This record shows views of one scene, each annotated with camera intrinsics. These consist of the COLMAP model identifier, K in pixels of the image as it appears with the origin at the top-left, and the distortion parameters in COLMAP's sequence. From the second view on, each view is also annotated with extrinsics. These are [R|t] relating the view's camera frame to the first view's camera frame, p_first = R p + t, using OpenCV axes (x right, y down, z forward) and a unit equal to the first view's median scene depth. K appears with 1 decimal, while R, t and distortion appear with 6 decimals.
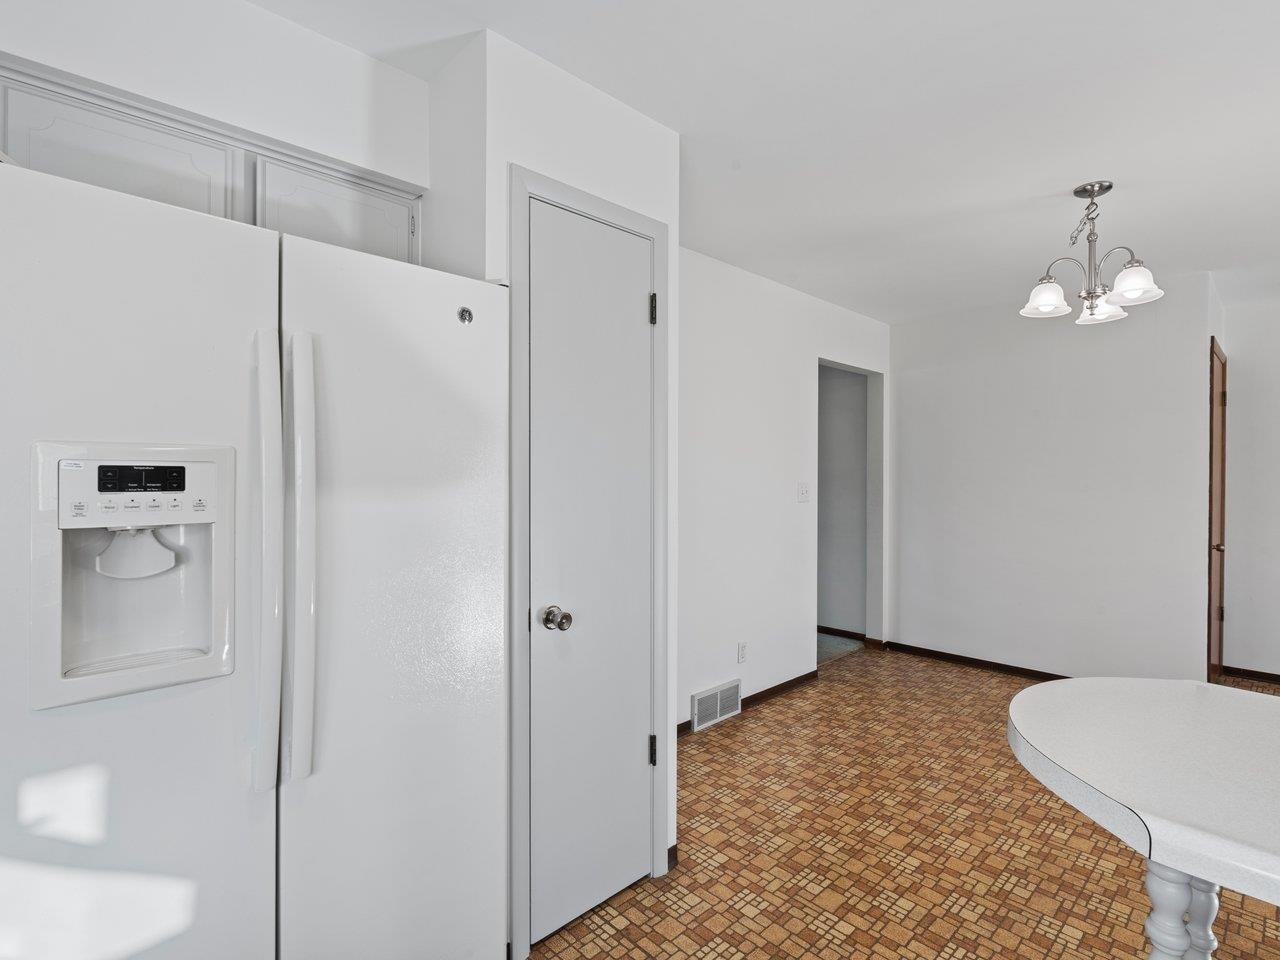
lens RADIAL K [[633.7, 0, 647.0], [0, 633.7, 468.4], [0, 0, 1]] dist [-0.005699, 0.004879]
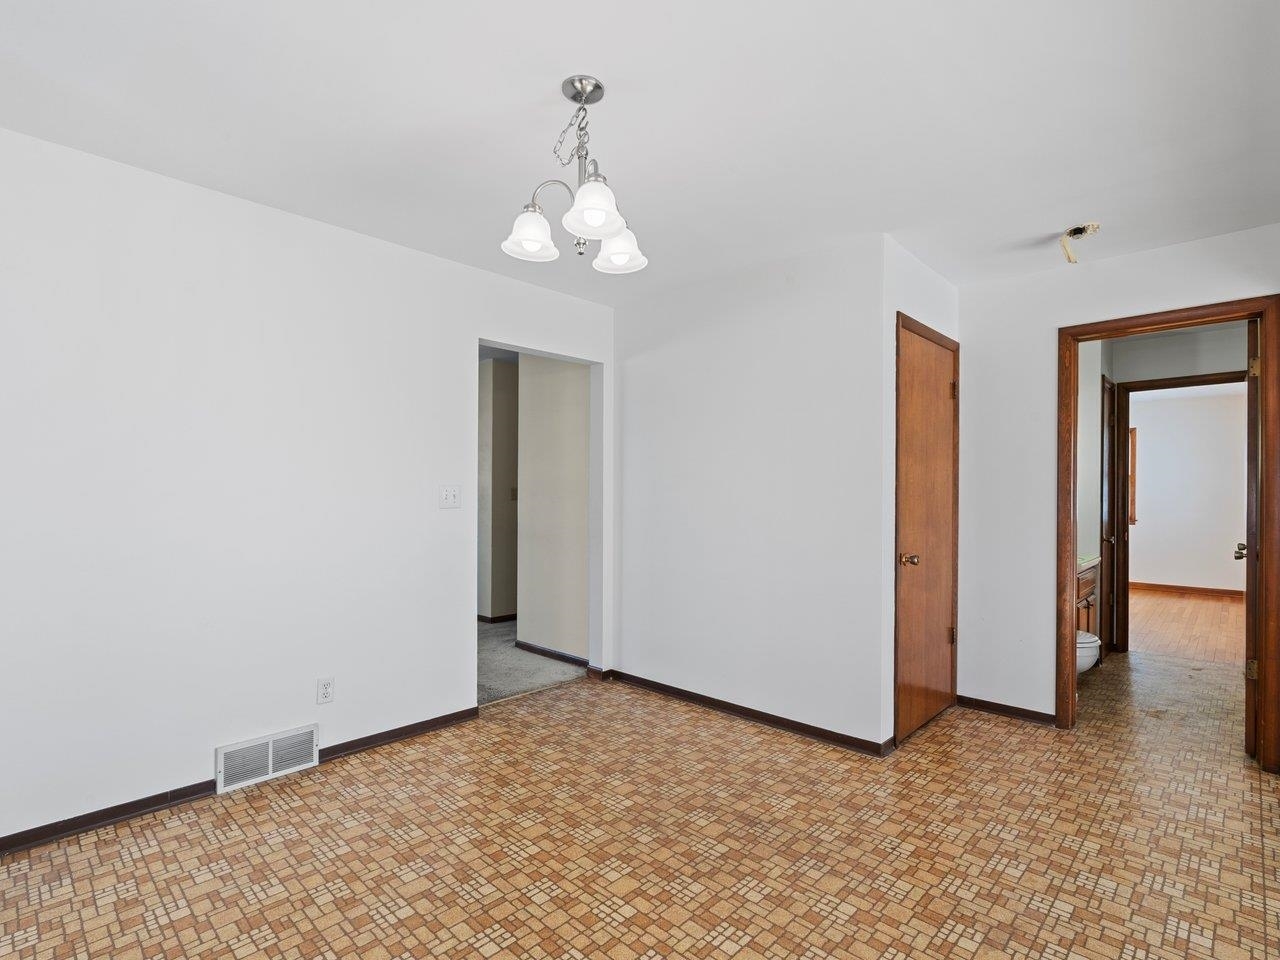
lens RADIAL K [[632.3, 0, 640.8], [0, 632.3, 482.0], [0, 0, 1]] dist [-0.002966, -0.002479]
pose [[0.999511, -0.004859, 0.030904, 0.535450], [0.004963, 0.999982, -0.003285, 0.024101], [-0.030888, 0.003437, 0.999517, 0.168809]]
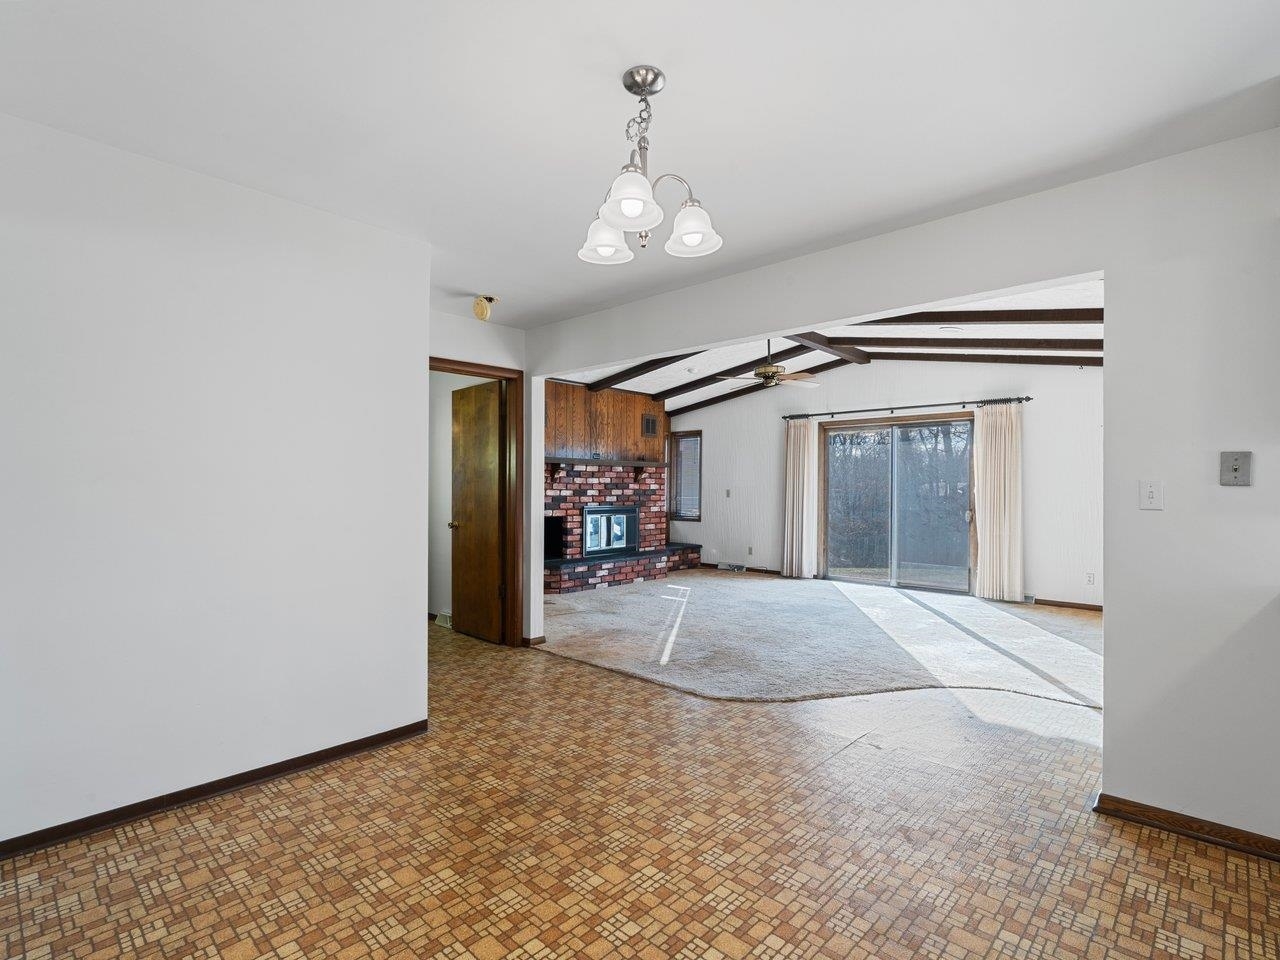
lens RADIAL K [[632.3, 0, 630.3], [0, 632.3, 497.6], [0, 0, 1]] dist [-0.002966, -0.002479]
pose [[-0.019249, -0.030615, 0.999346, -0.030695], [-0.012529, 0.999460, 0.030377, 0.022391], [-0.999736, -0.011936, -0.019622, 0.735208]]
